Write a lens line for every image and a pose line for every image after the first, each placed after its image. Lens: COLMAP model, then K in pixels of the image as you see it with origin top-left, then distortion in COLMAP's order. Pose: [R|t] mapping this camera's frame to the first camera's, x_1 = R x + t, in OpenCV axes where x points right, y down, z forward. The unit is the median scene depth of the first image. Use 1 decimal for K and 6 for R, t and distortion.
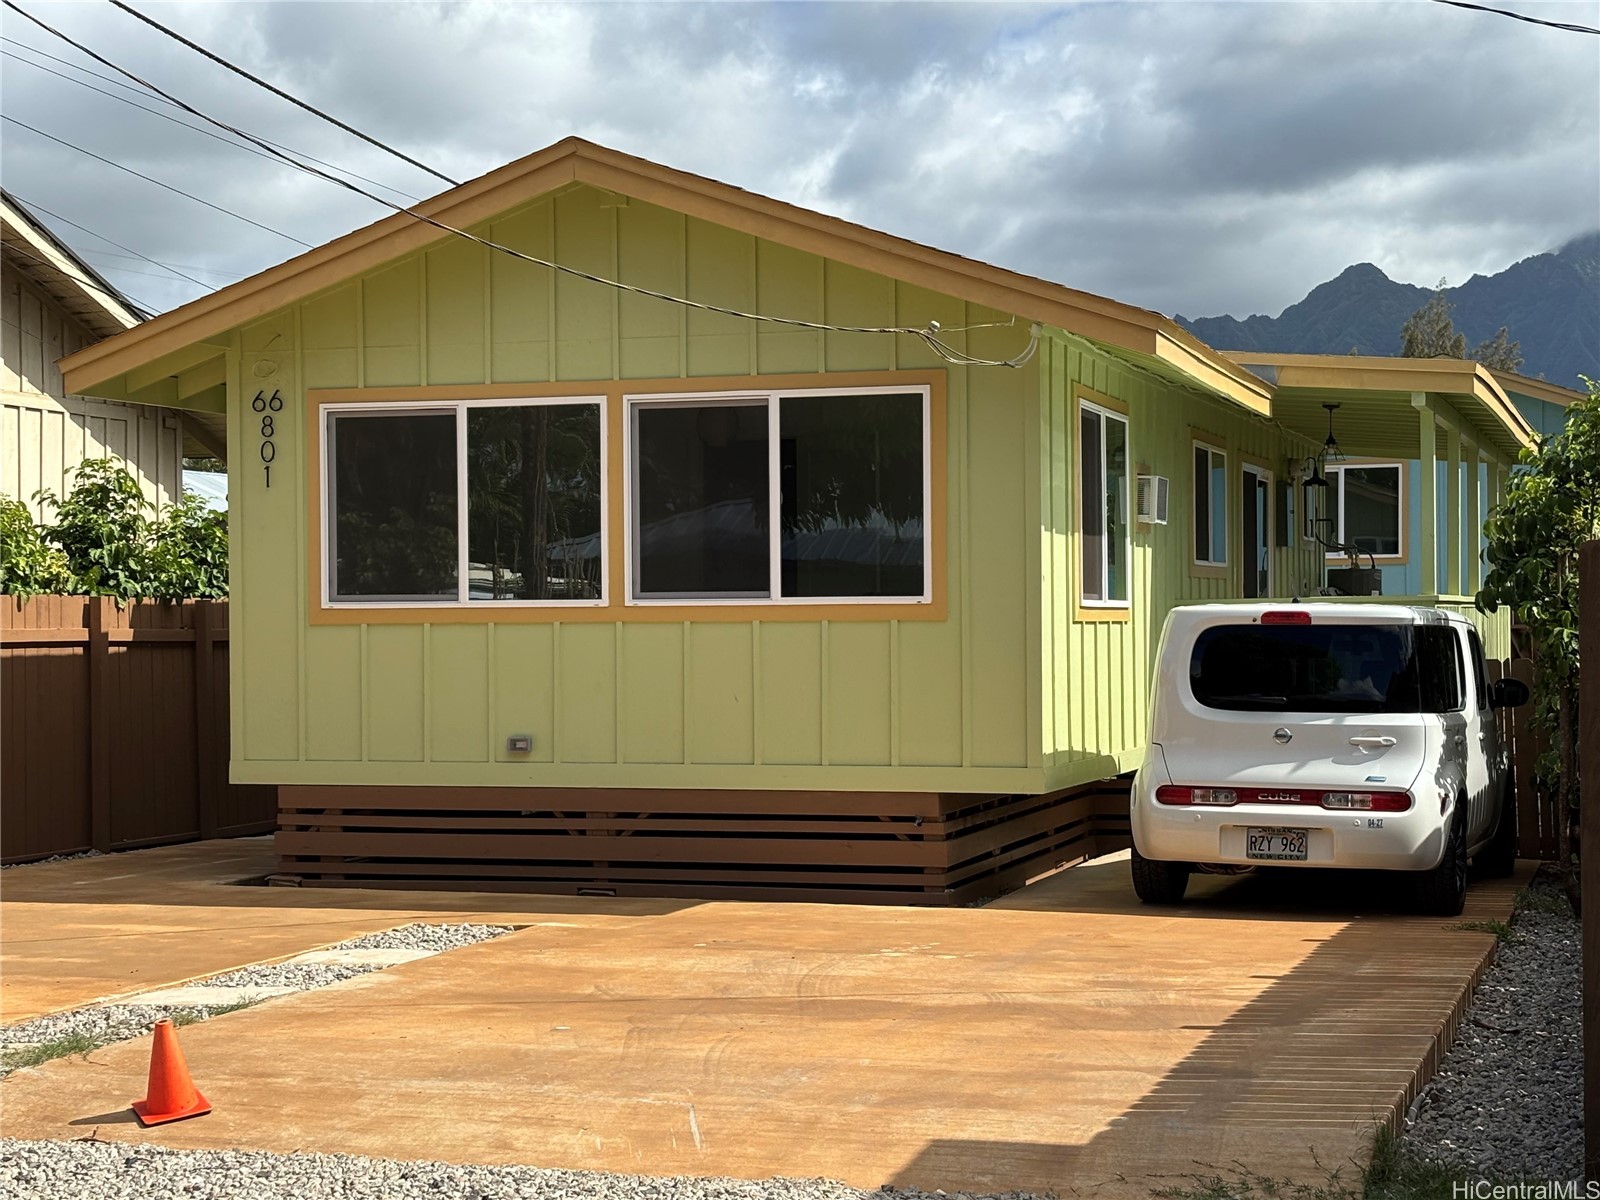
lens RADIAL K [[2726.7, 0, 800.7], [0, 2726.7, 605.7], [0, 0, 1]] dist [0.001423, 0.000000]
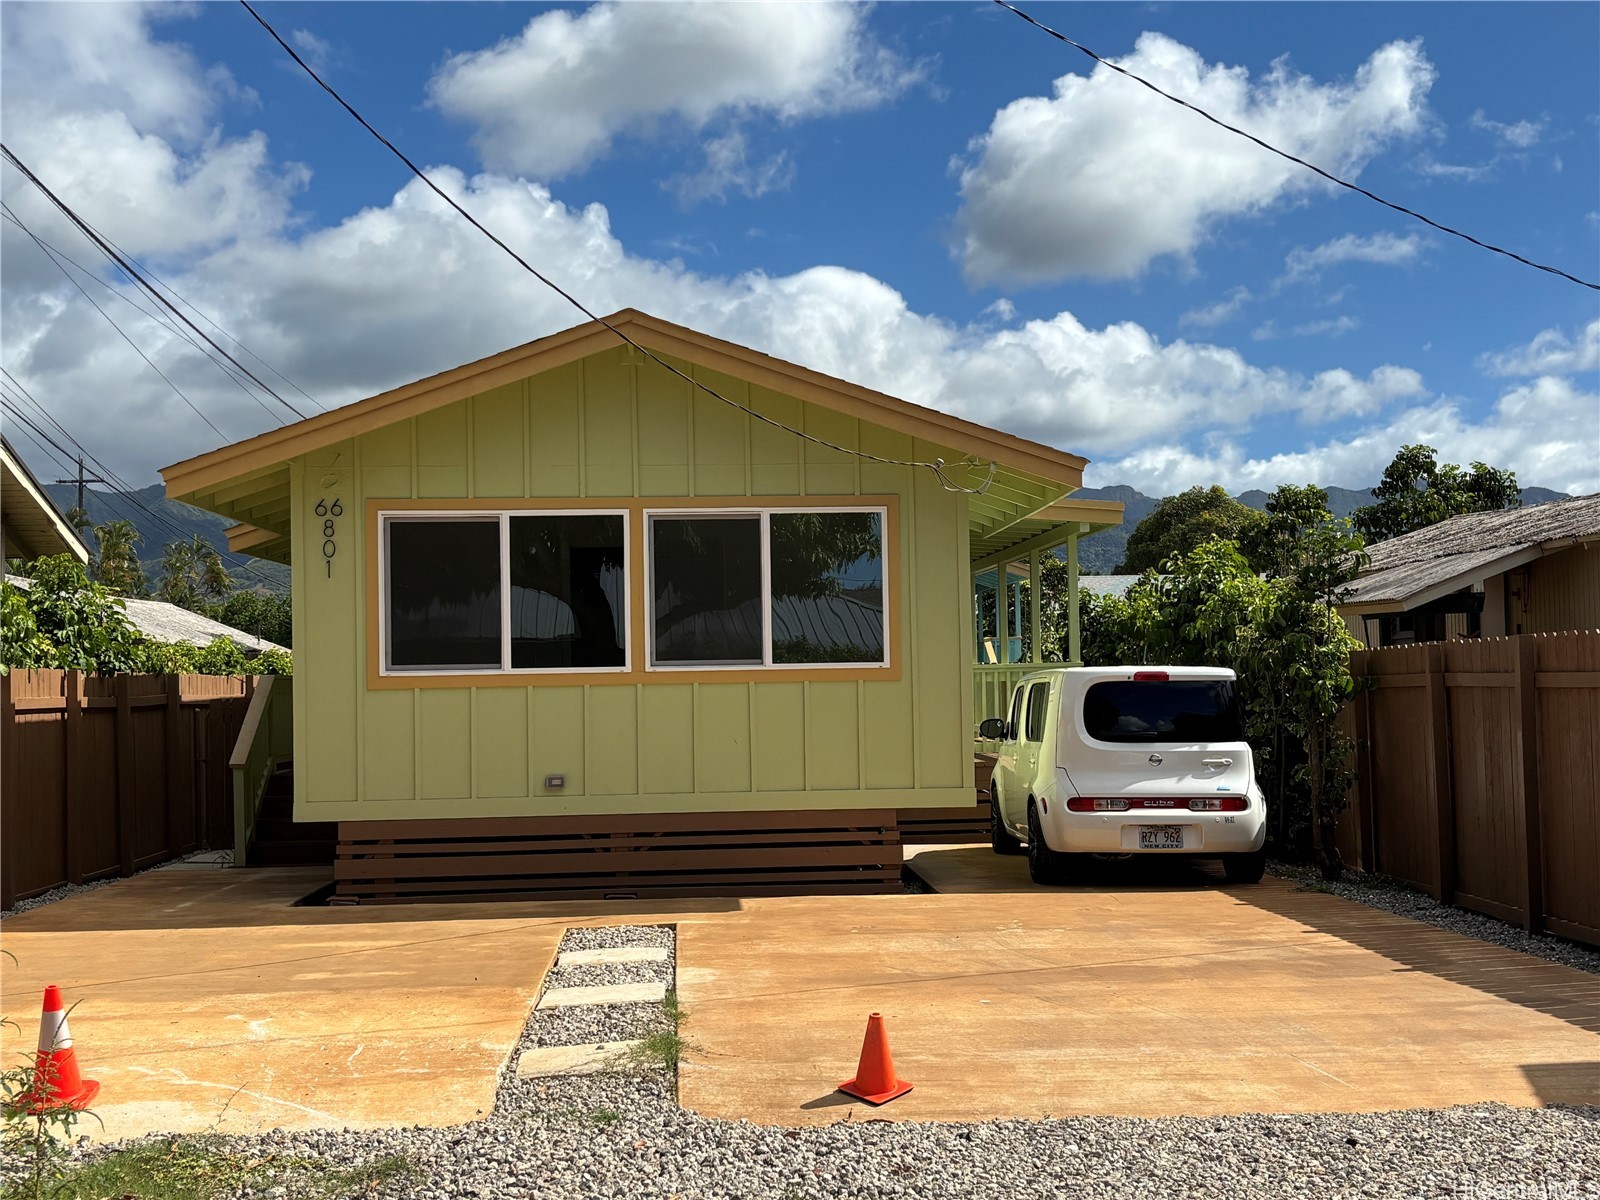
lens RADIAL K [[1928.1, 0, 799.7], [0, 1928.1, 591.3], [0, 0, 1]] dist [0.054498, 0.000000]
pose [[0.933721, 0.007025, 0.357933, -0.322873], [0.009017, 0.999029, -0.043129, 0.002113], [-0.357889, 0.043497, 0.932751, 0.119398]]
